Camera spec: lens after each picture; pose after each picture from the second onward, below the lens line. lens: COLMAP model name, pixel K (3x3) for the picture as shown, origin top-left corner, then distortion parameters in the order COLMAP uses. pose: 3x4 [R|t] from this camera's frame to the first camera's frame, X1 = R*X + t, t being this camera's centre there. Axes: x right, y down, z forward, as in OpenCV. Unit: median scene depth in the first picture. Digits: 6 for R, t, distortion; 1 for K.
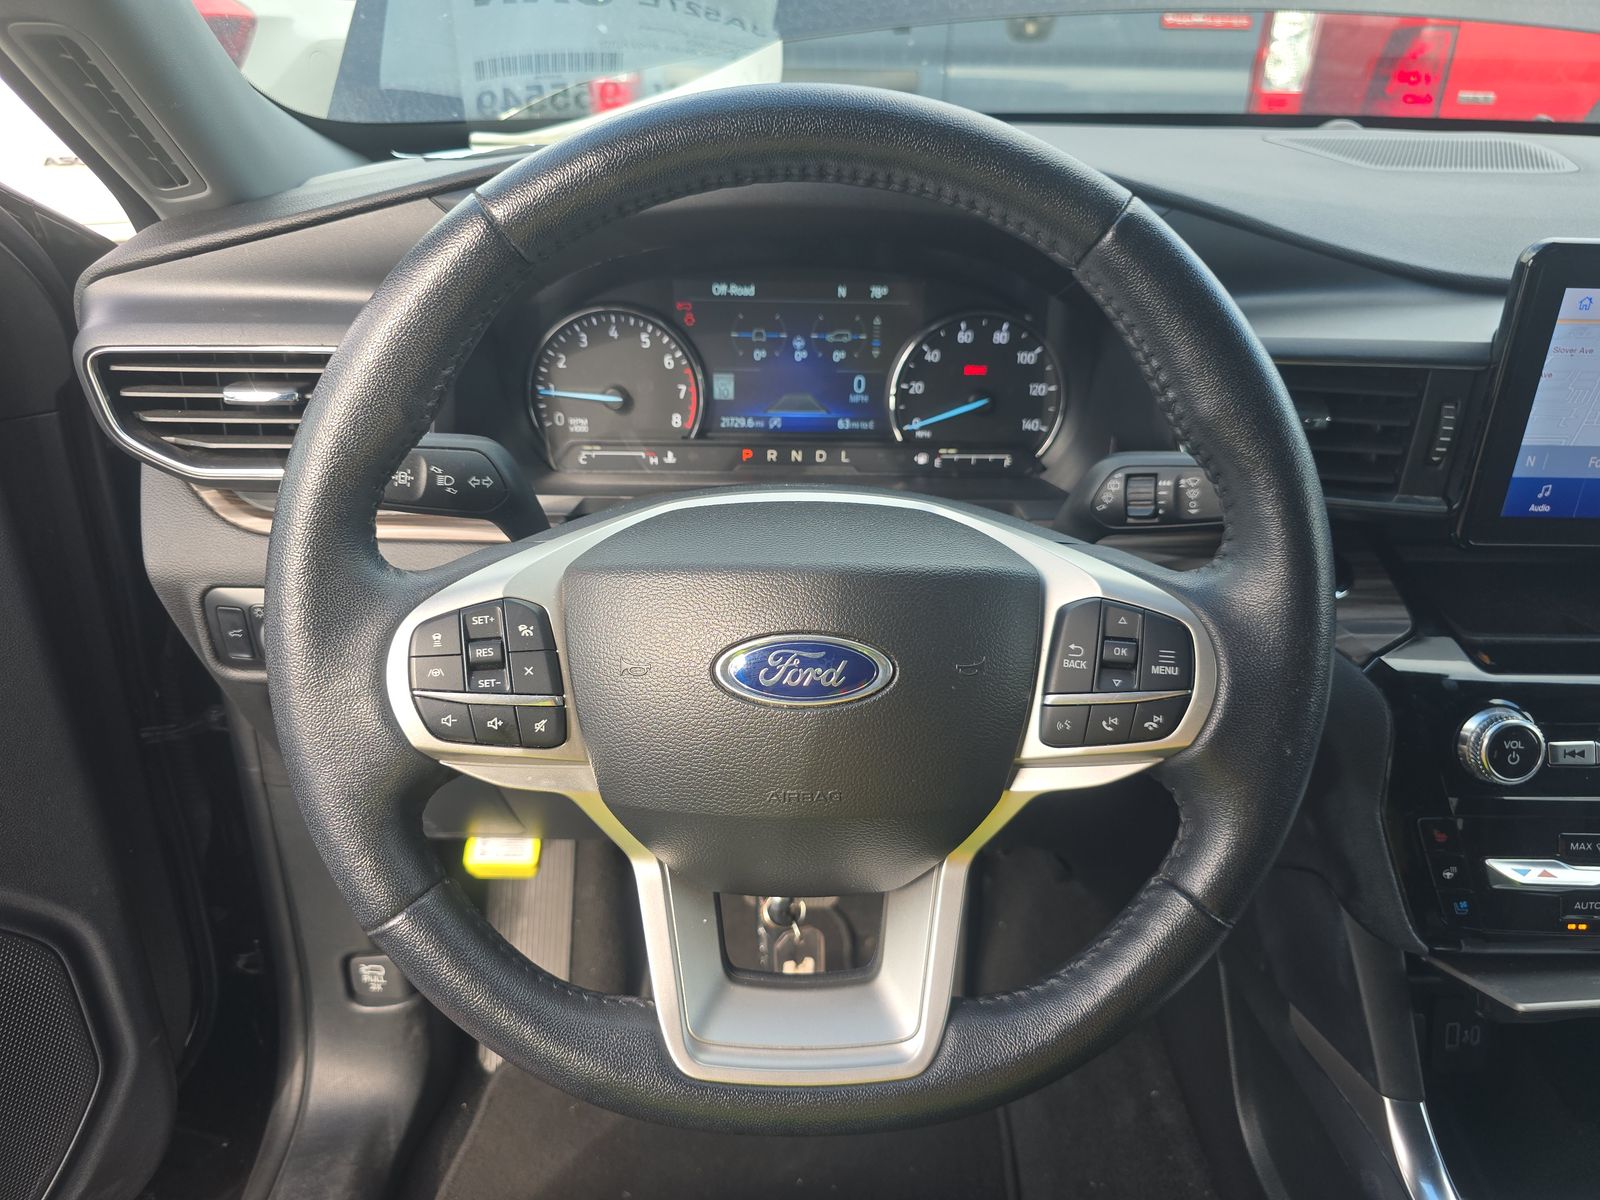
lens RADIAL K [[1091.9, 0, 793.9], [0, 1091.9, 594.6], [0, 0, 1]] dist [0.100112, -0.136649]
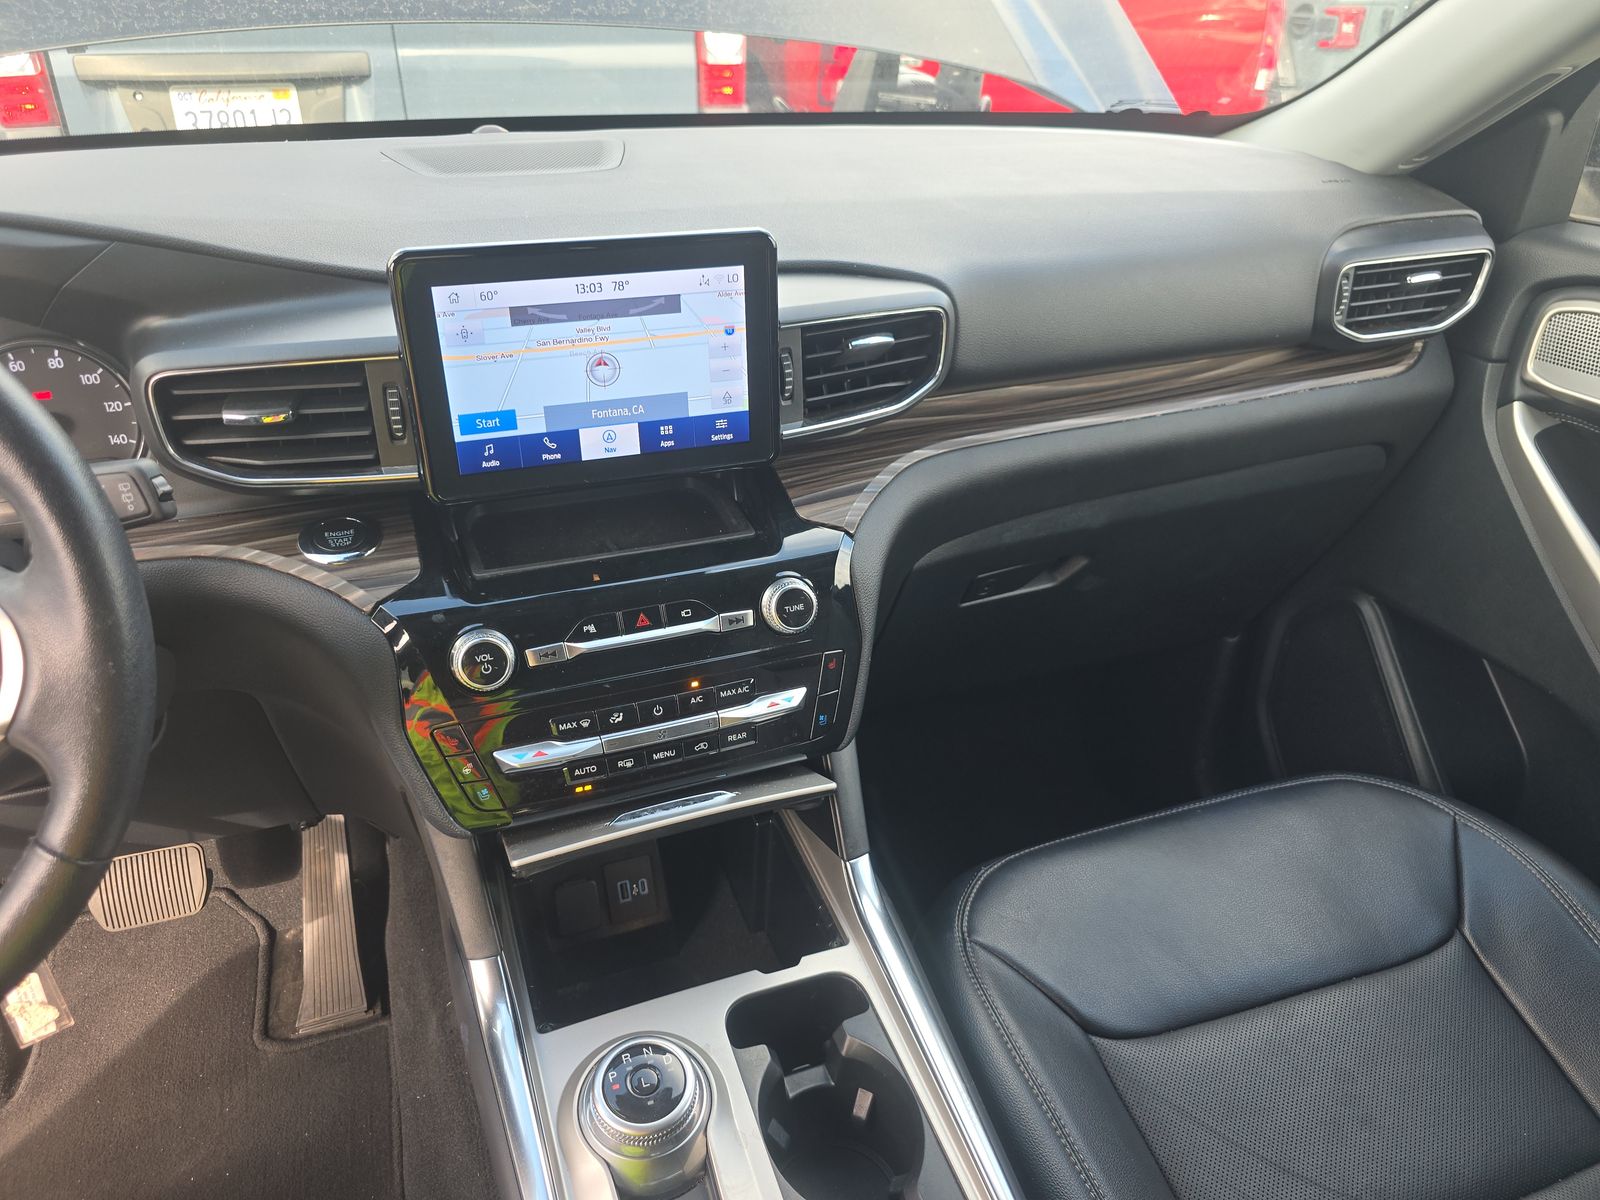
lens RADIAL K [[1091.9, 0, 793.9], [0, 1091.9, 594.6], [0, 0, 1]] dist [0.100112, -0.136649]
pose [[0.943288, -0.176467, 0.281190, 0.510404], [0.168533, 0.984305, 0.052356, 0.047538], [-0.286016, -0.001997, 0.958223, -0.219244]]
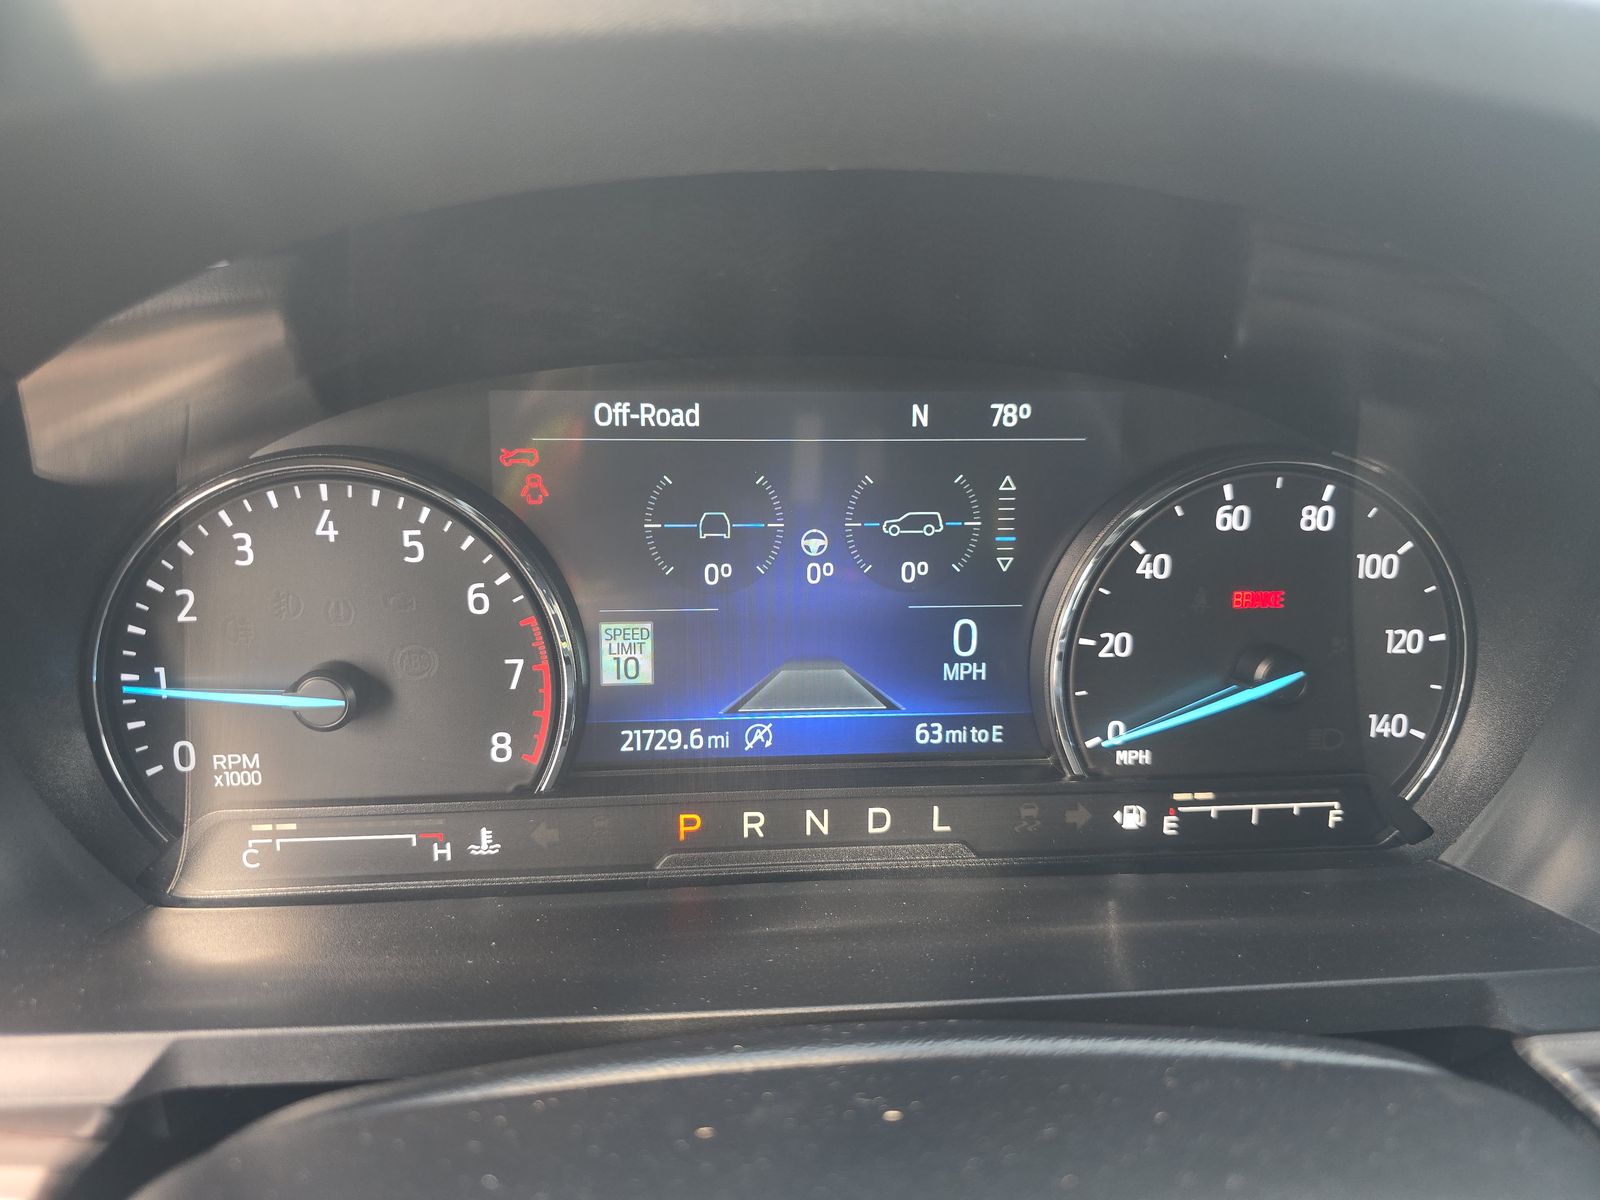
lens RADIAL K [[1104.1, 0, 800.0], [0, 1104.1, 600.0], [0, 0, 1]] dist [0.036677, -0.034526]
pose [[0.996960, -0.027309, 0.072969, -0.030709], [0.039375, 0.984756, -0.169425, -0.140768], [-0.067230, 0.171783, 0.982838, 0.609855]]
